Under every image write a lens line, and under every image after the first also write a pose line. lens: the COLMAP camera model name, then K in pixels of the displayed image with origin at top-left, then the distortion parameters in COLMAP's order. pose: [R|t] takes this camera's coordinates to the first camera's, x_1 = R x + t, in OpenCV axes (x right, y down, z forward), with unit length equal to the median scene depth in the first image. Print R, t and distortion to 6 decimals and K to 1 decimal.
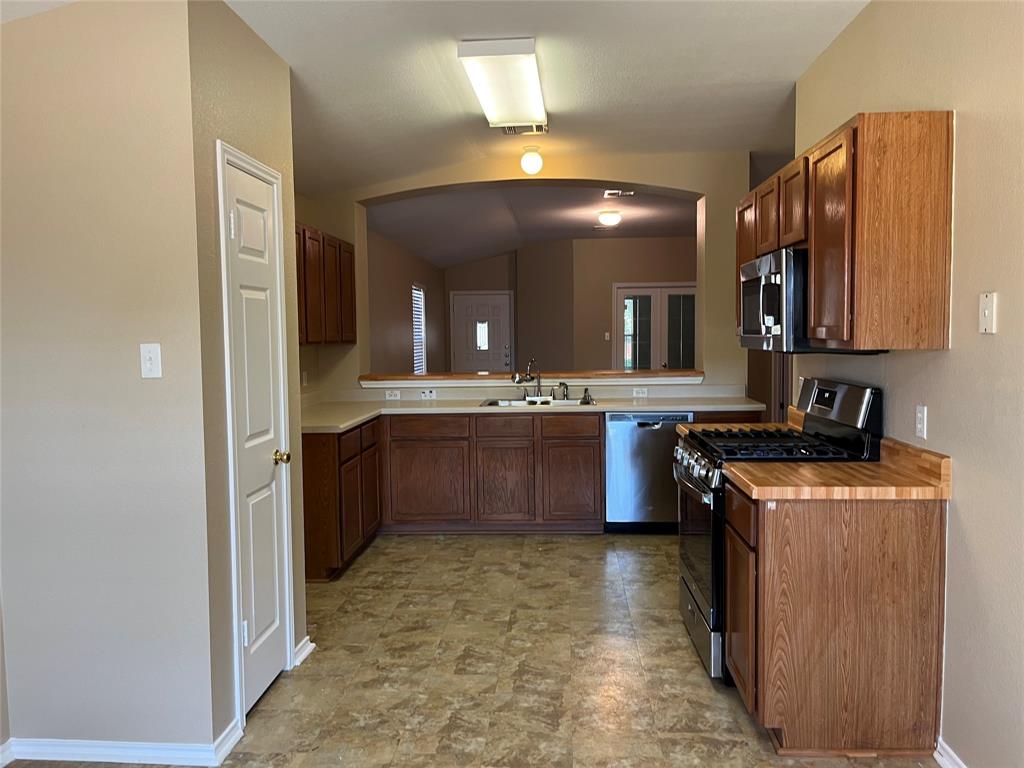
lens RADIAL K [[776.4, 0, 509.6], [0, 776.4, 395.2], [0, 0, 1]] dist [0.083489, -0.116433]
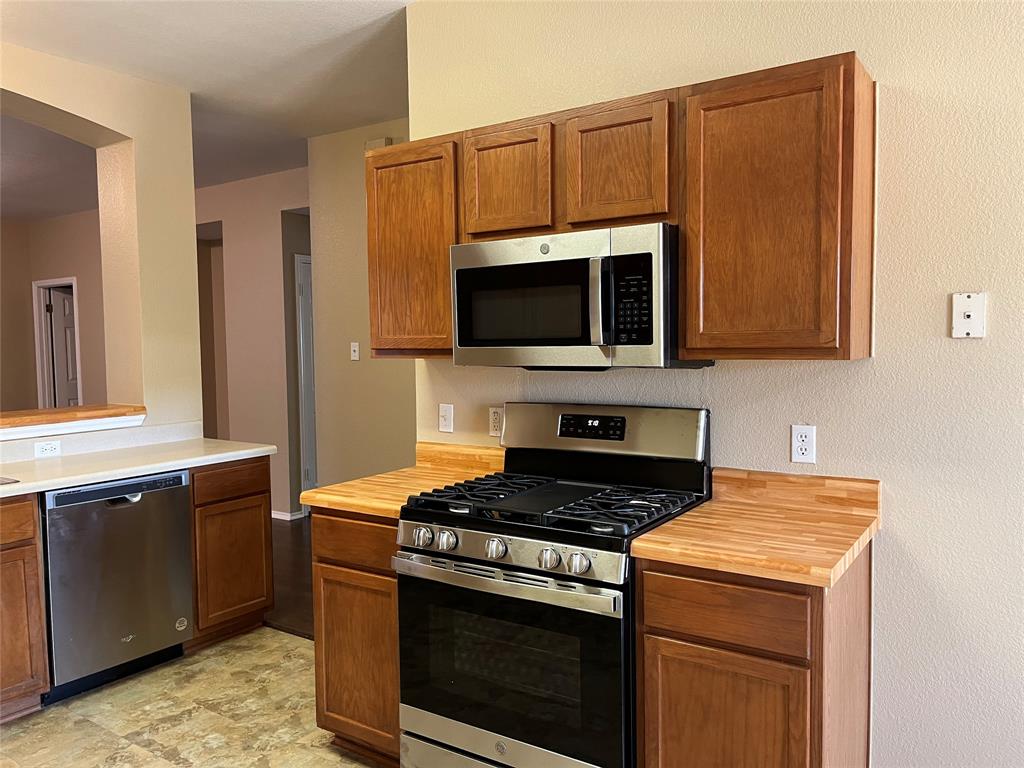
lens RADIAL K [[776.4, 0, 509.6], [0, 776.4, 395.2], [0, 0, 1]] dist [0.083489, -0.116433]
pose [[0.481939, -0.059291, 0.874196, -0.349254], [0.077542, 0.996679, 0.024850, -0.061051], [-0.872767, 0.055811, 0.484937, 0.763032]]
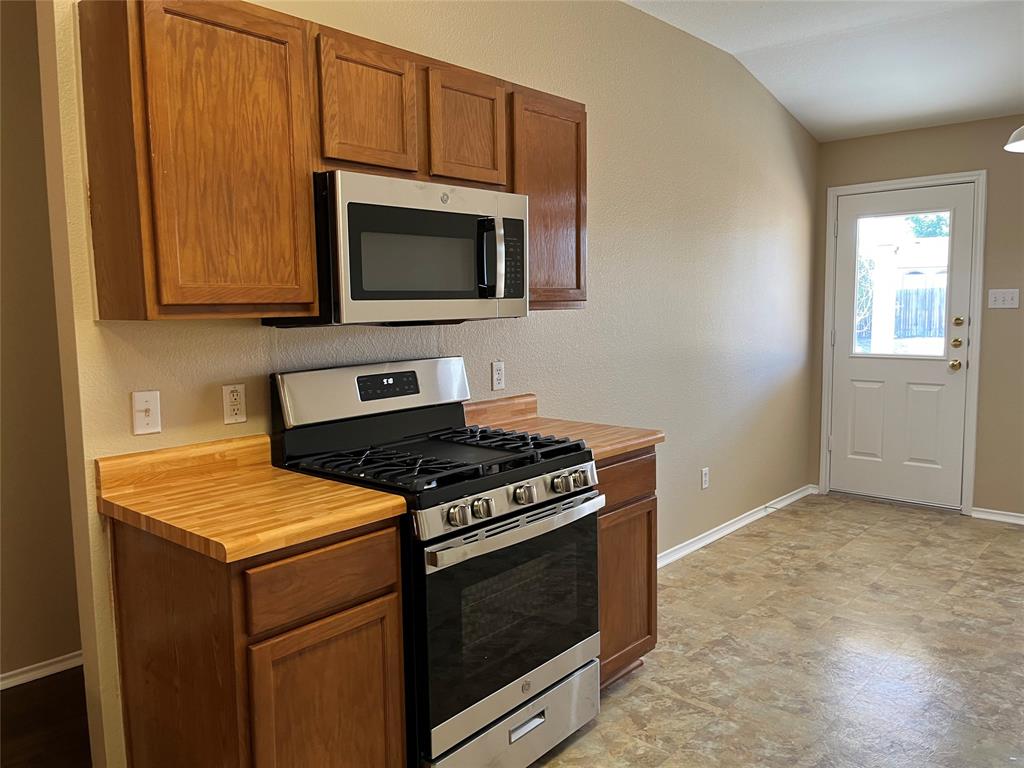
lens RADIAL K [[776.4, 0, 509.6], [0, 776.4, 395.2], [0, 0, 1]] dist [0.083489, -0.116433]
pose [[-0.806990, -0.045854, 0.588782, -0.143913], [0.071420, 0.982086, 0.174374, -0.127325], [-0.586231, 0.182769, -0.789259, 1.739179]]
